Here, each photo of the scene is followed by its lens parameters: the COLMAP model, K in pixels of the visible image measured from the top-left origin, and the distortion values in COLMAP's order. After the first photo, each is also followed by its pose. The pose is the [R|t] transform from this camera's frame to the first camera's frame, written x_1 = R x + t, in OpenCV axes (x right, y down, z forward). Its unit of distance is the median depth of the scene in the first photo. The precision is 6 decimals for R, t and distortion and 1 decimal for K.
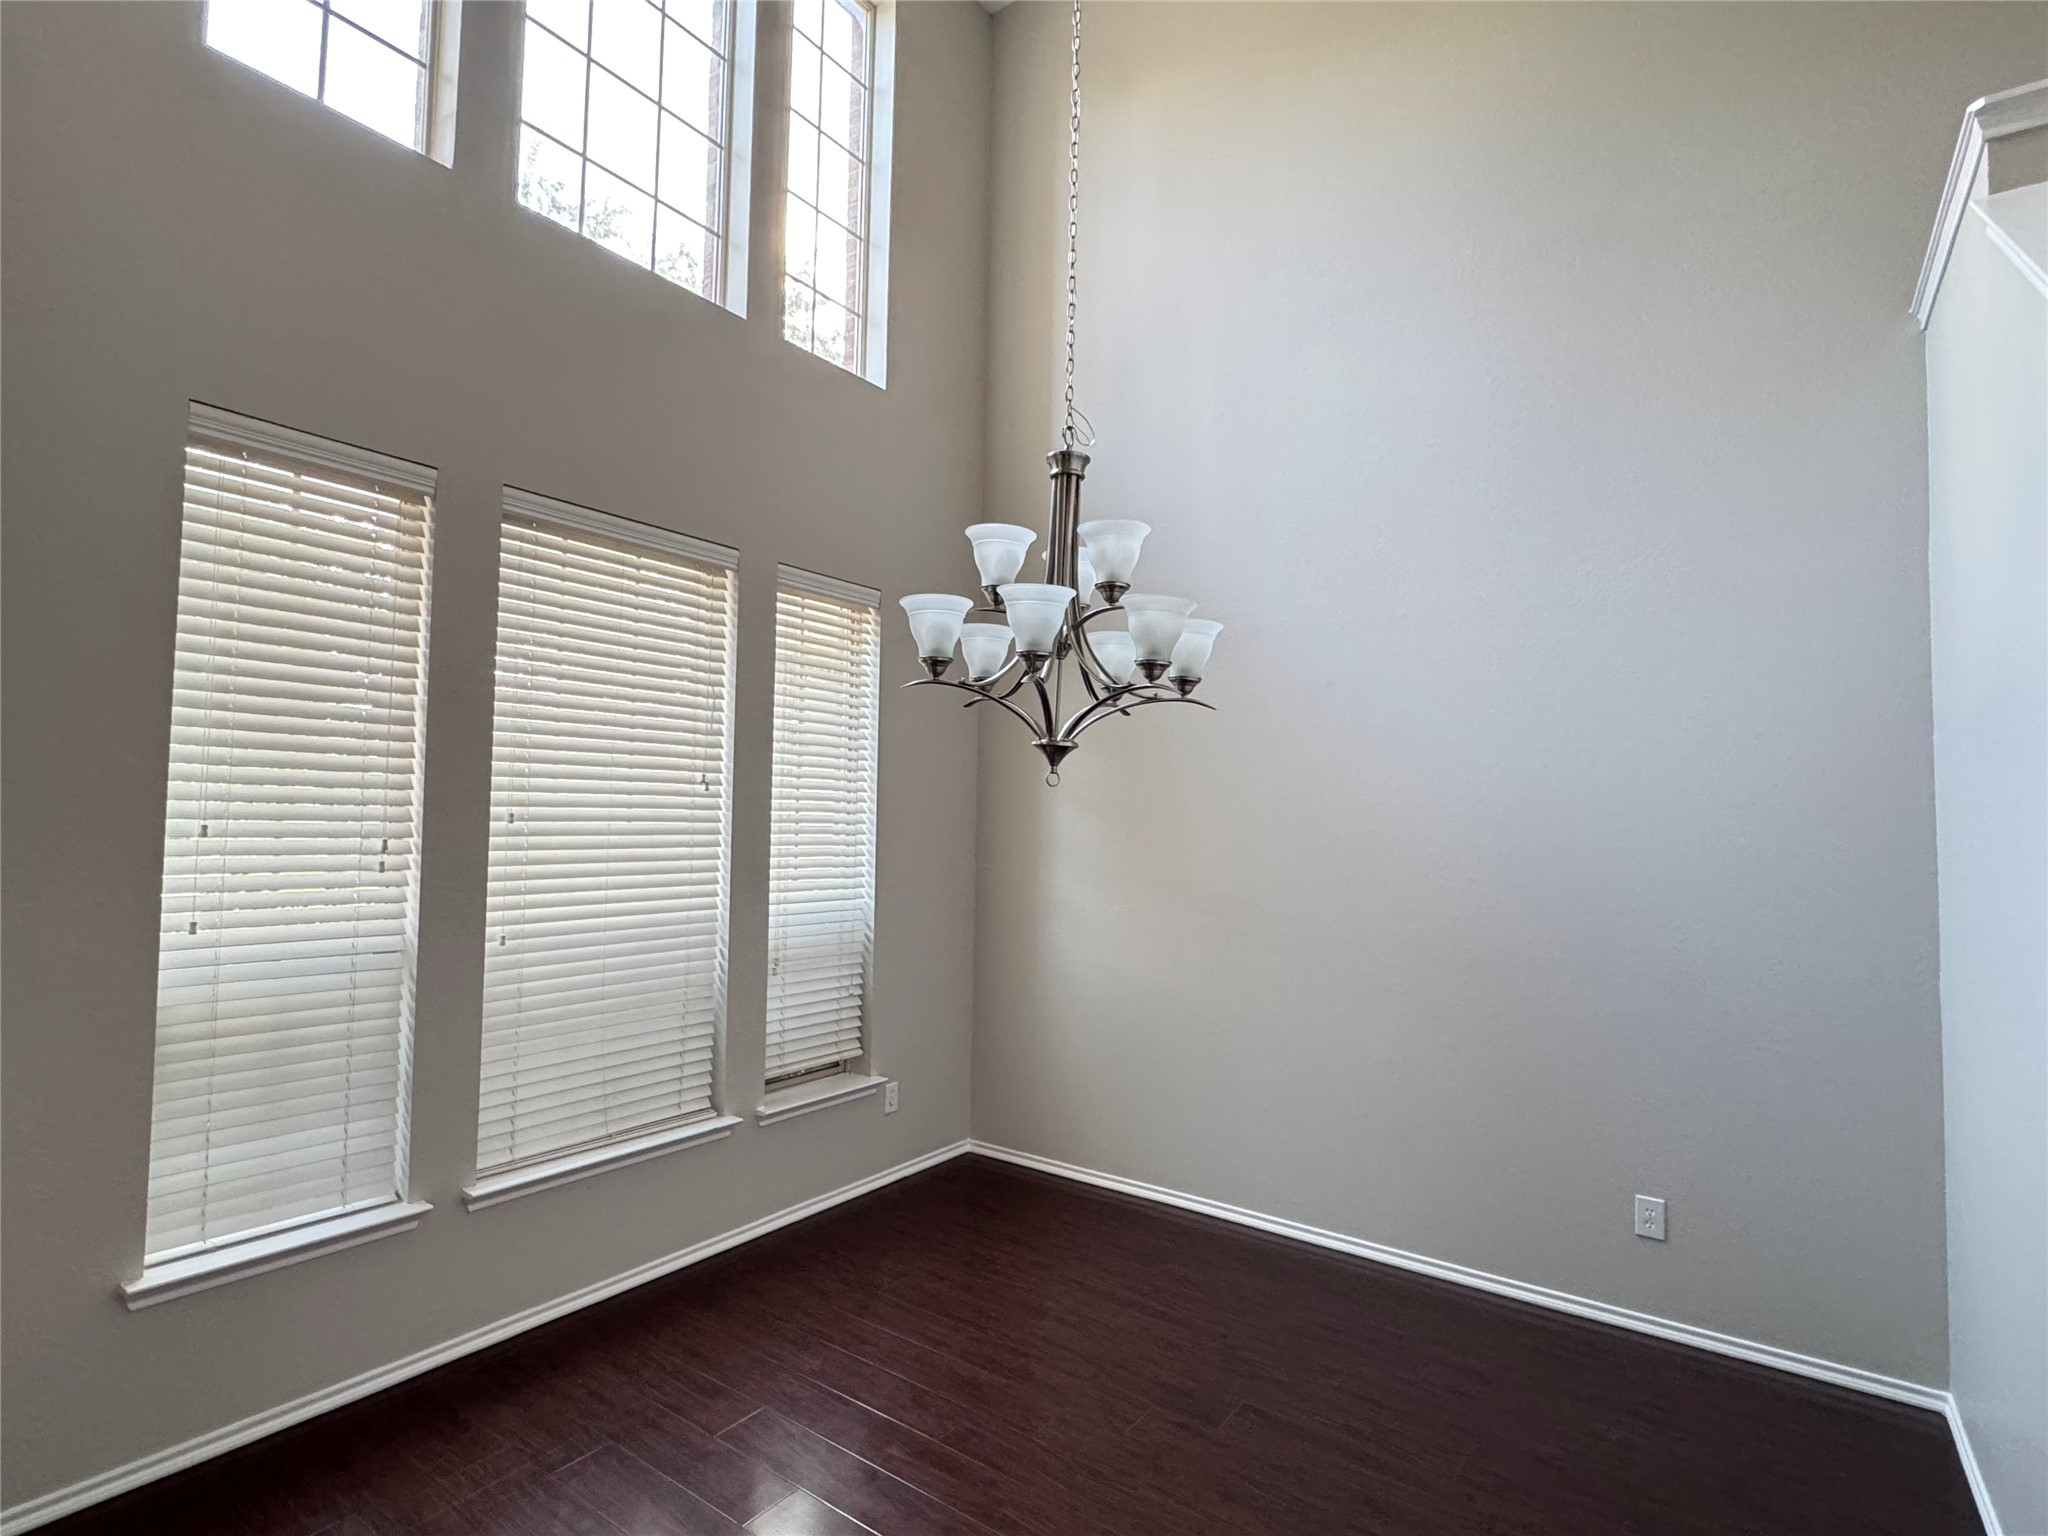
lens RADIAL K [[1021.4, 0, 1013.4], [0, 1021.4, 771.4], [0, 0, 1]] dist [0.001738, -0.001559]
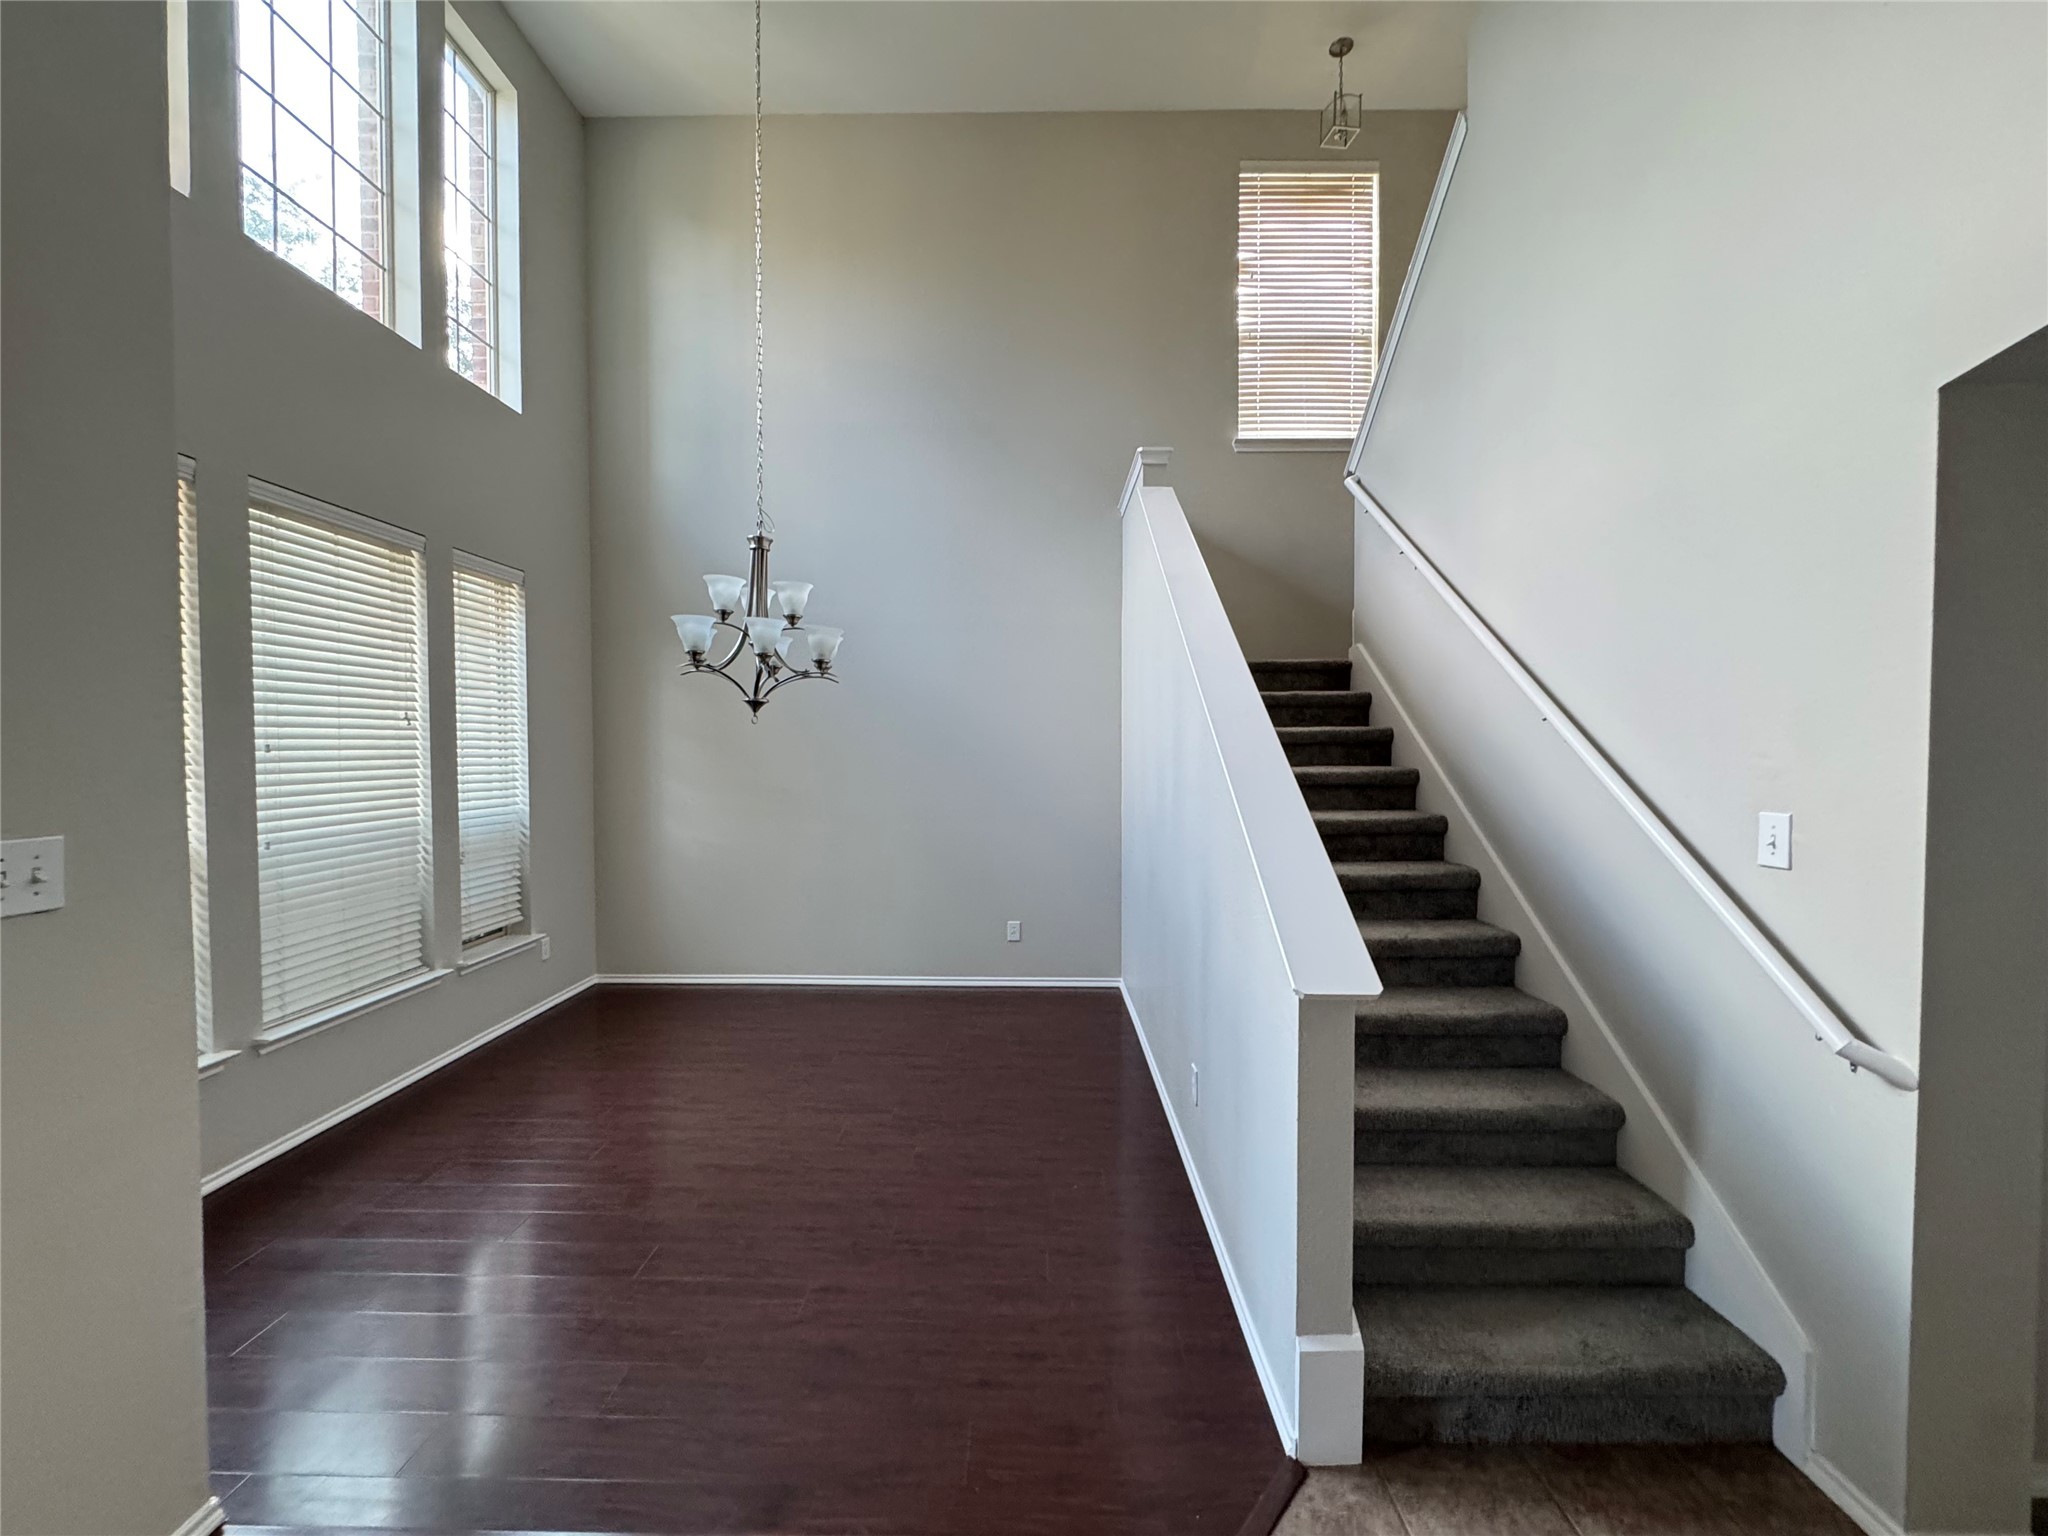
lens RADIAL K [[820.6, 0, 1023.4], [0, 820.6, 769.9], [0, 0, 1]] dist [-0.000621, 0.000059]
pose [[0.817951, -0.034633, 0.574245, -0.260819], [-0.012074, 0.996933, 0.077324, -0.014163], [-0.575162, -0.070181, 0.815024, -0.292737]]
